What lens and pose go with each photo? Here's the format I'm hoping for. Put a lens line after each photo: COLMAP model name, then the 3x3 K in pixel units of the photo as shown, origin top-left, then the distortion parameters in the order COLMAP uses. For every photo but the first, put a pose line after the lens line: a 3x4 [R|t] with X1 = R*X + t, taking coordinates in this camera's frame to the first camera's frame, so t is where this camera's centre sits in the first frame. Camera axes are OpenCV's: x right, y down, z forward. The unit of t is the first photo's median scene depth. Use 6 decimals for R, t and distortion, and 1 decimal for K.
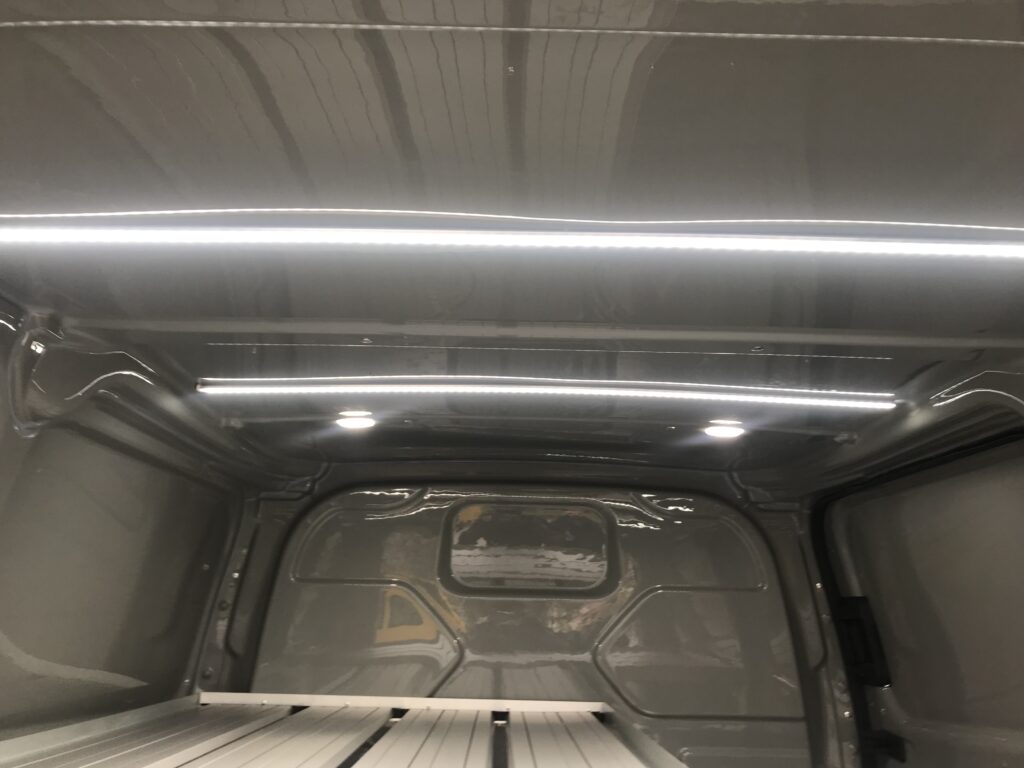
lens RADIAL K [[845.0, 0, 510.5], [0, 845.0, 380.0], [0, 0, 1]] dist [0.013909, -0.016663]
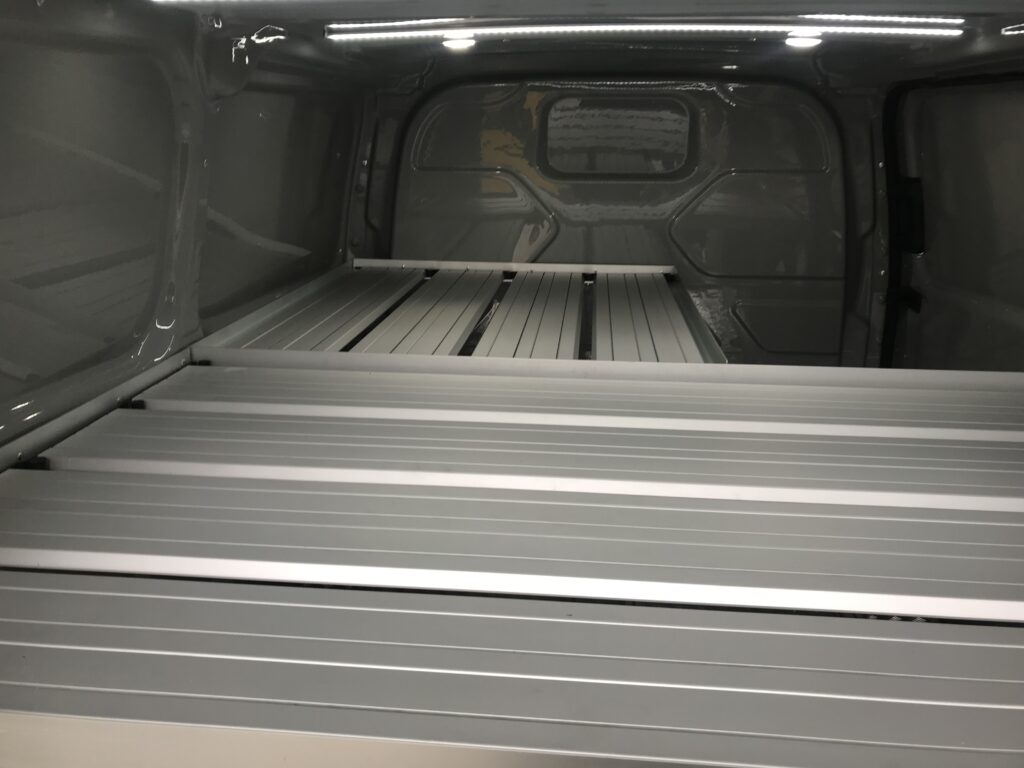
lens RADIAL K [[845.0, 0, 506.1], [0, 845.0, 393.5], [0, 0, 1]] dist [0.013909, -0.016663]
pose [[0.993446, 0.019577, -0.112615, 0.009570], [0.045693, 0.835066, 0.548249, -0.144541], [0.104774, -0.549801, 0.828698, -0.137934]]
